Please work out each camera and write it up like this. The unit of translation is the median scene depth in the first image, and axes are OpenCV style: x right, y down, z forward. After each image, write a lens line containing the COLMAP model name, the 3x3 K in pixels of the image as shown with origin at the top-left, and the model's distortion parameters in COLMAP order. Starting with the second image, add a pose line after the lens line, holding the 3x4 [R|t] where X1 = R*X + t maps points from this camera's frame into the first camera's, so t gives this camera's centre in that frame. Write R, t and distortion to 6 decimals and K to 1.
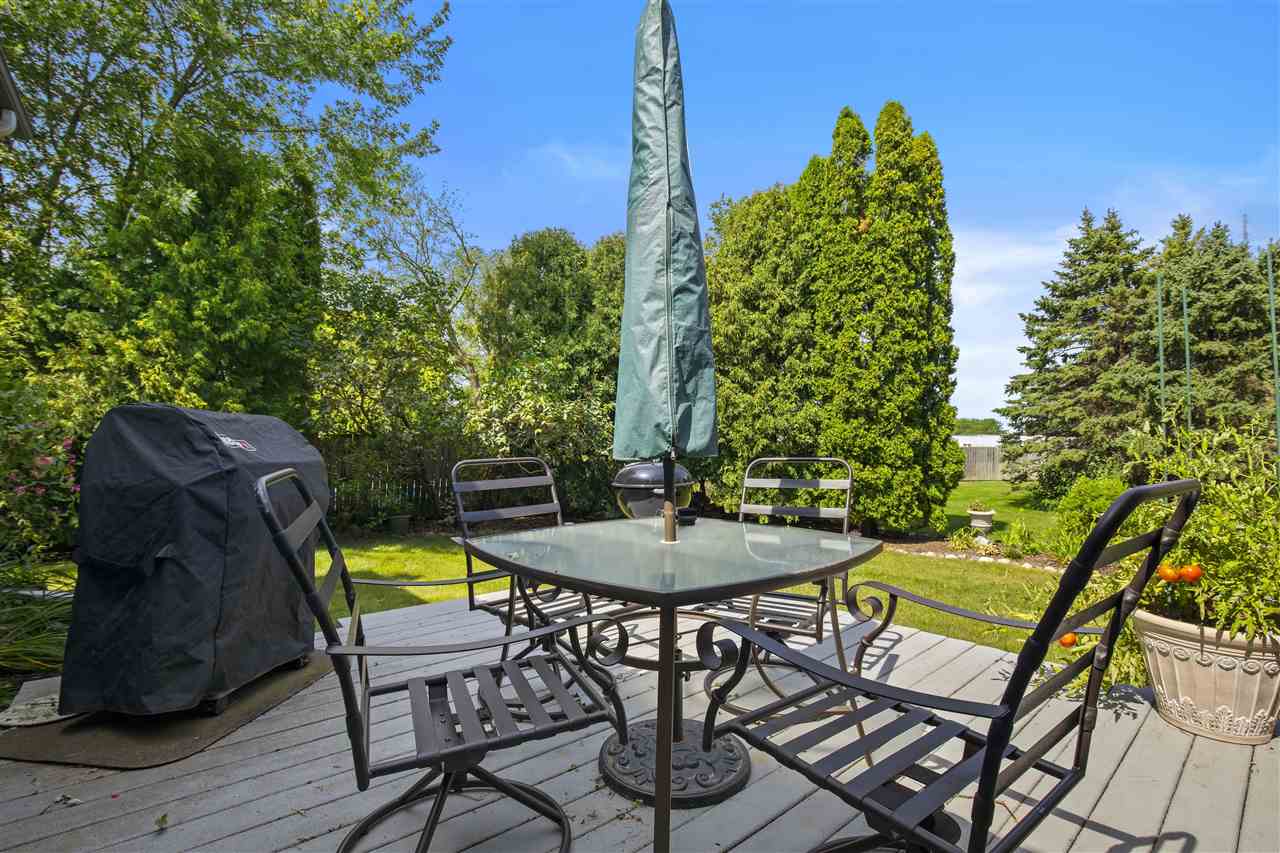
lens RADIAL K [[587.6, 0, 641.6], [0, 587.6, 427.7], [0, 0, 1]] dist [-0.001634, 0.001073]
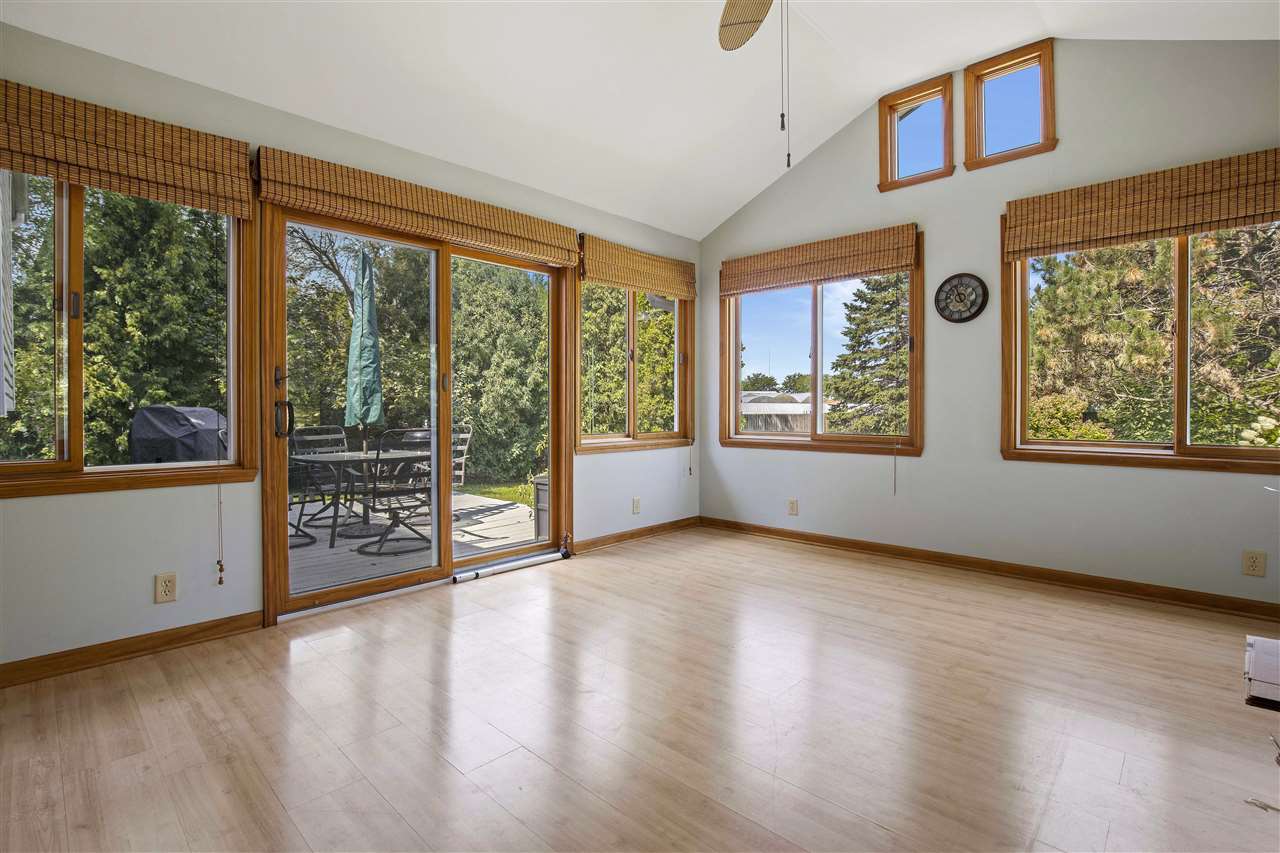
lens RADIAL K [[587.6, 0, 630.3], [0, 587.6, 406.0], [0, 0, 1]] dist [-0.001634, 0.001073]
pose [[0.994902, -0.009211, 0.100428, 0.202016], [0.007578, 0.999833, 0.016630, -0.014937], [-0.100564, -0.015784, 0.994805, -0.378838]]
